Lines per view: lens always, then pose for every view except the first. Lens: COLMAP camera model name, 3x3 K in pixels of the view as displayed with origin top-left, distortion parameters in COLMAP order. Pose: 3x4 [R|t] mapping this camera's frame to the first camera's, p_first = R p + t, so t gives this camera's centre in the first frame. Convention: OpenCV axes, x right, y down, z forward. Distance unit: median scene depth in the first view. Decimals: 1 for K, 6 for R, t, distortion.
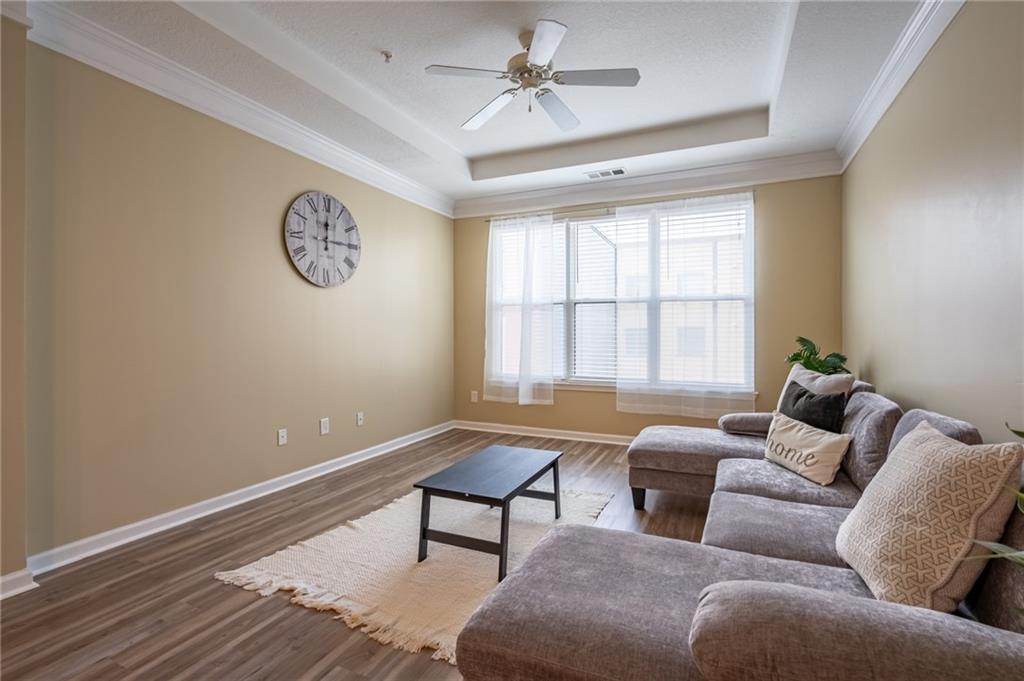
lens RADIAL K [[460.6, 0, 517.7], [0, 460.6, 323.4], [0, 0, 1]] dist [-0.005391, 0.000391]
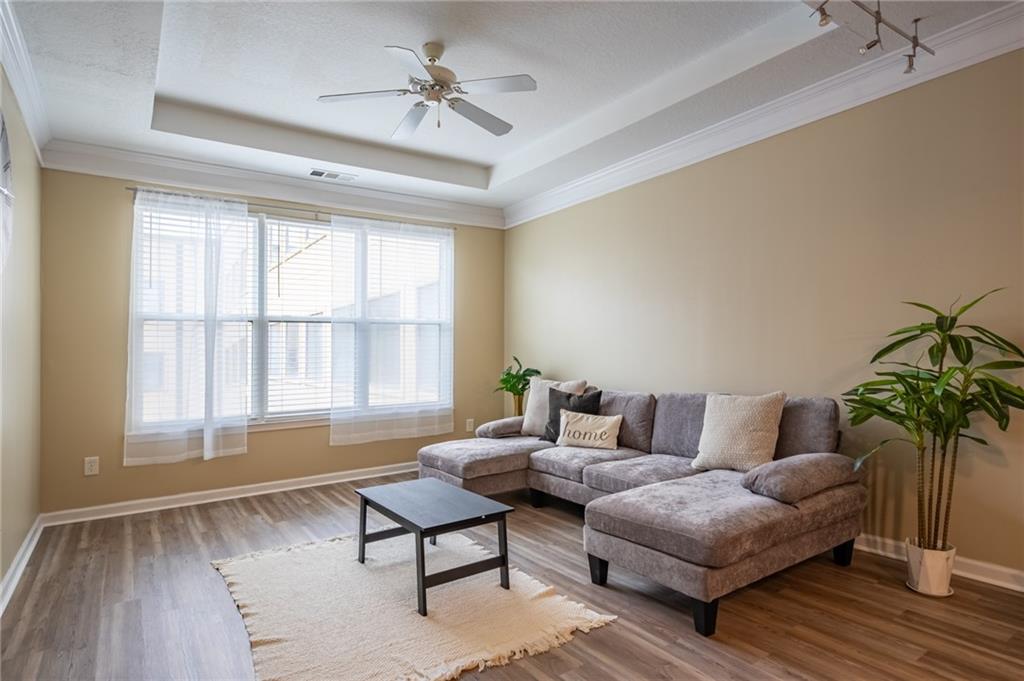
lens RADIAL K [[558.5, 0, 513.5], [0, 558.5, 346.3], [0, 0, 1]] dist [0.000523, 0.000538]
pose [[0.511149, -0.001623, 0.859490, -0.655624], [0.003367, 0.999994, -0.000114, 0.001511], [-0.859485, 0.002952, 0.511152, 0.190066]]
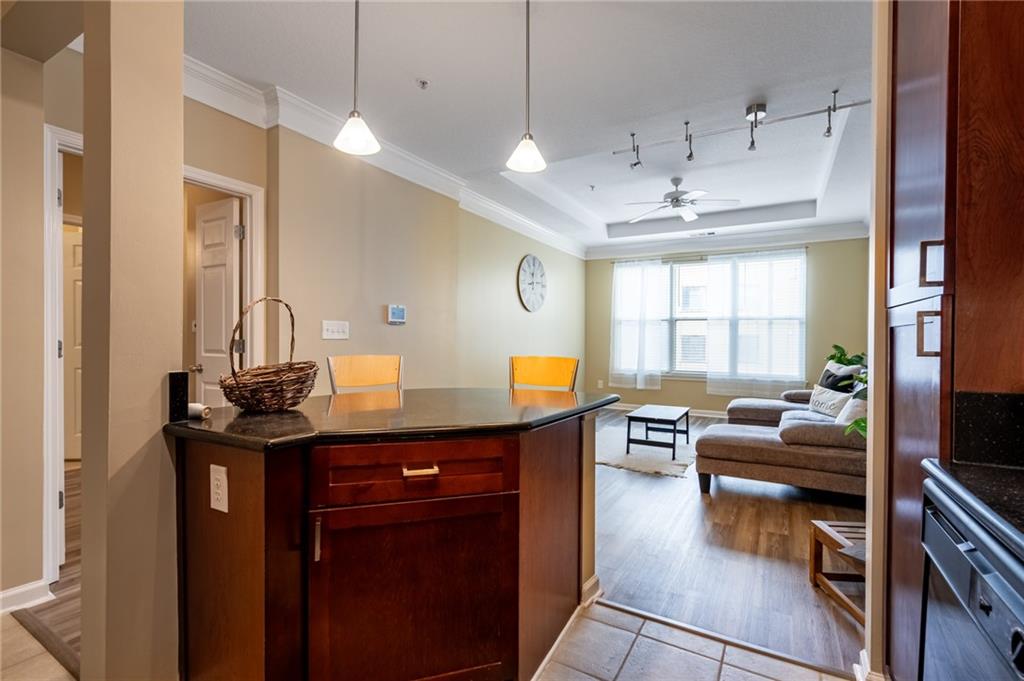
lens RADIAL K [[462.5, 0, 518.1], [0, 462.5, 330.7], [0, 0, 1]] dist [0.000586, 0.000006]
pose [[0.995570, 0.007285, -0.093744, -0.313683], [-0.007112, 0.999972, 0.002170, -0.013493], [0.093758, -0.001493, 0.995594, -0.663113]]
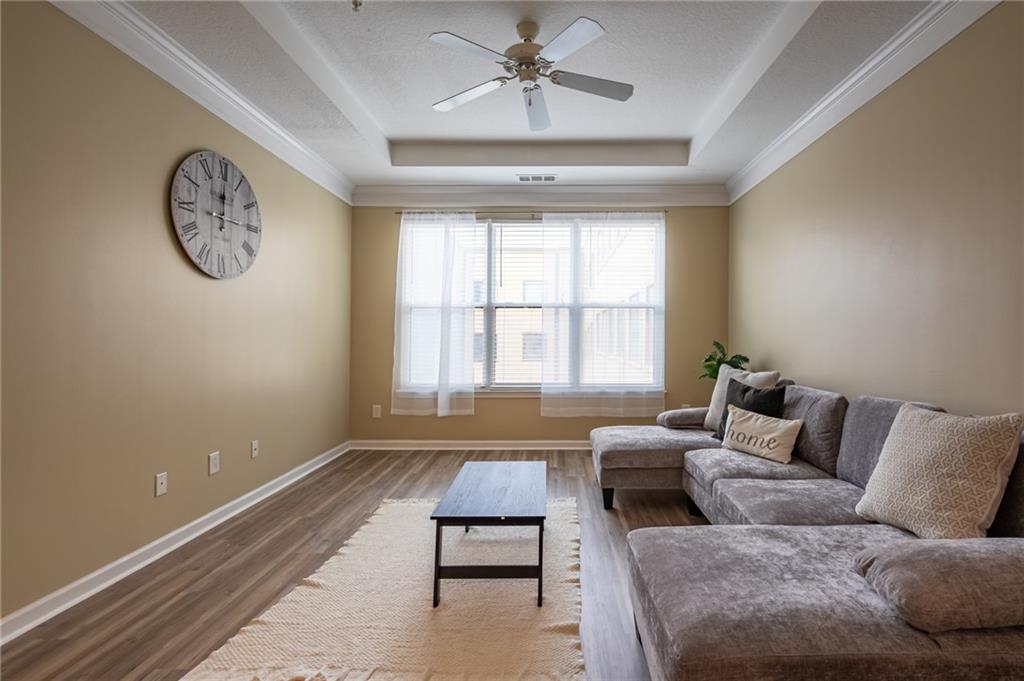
lens RADIAL K [[472.5, 0, 549.3], [0, 472.5, 322.5], [0, 0, 1]] dist [-0.004735, 0.000035]
pose [[0.912669, 0.010966, 0.408553, -0.238660], [-0.005689, 0.999884, -0.014131, 0.001723], [-0.408661, 0.010573, 0.912625, 0.068563]]
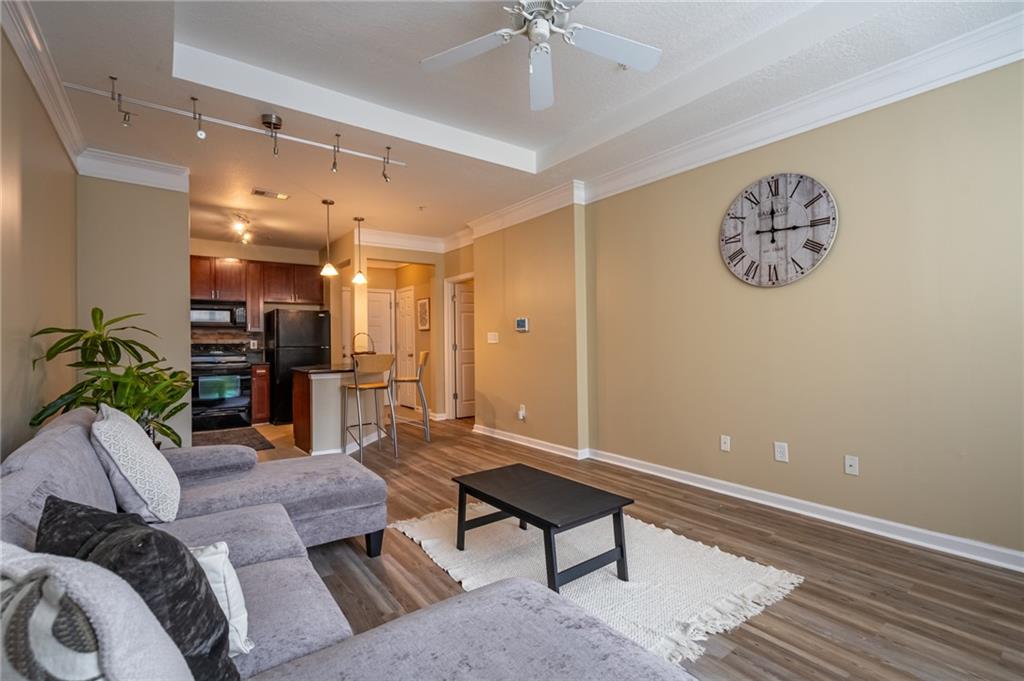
lens RADIAL K [[460.2, 0, 526.3], [0, 460.2, 346.2], [0, 0, 1]] dist [-0.022566, 0.000017]
pose [[-0.469272, 0.000257, -0.883054, 0.532619], [0.016925, 0.999819, -0.008703, 0.030143], [0.882892, -0.019030, -0.469191, 0.989839]]
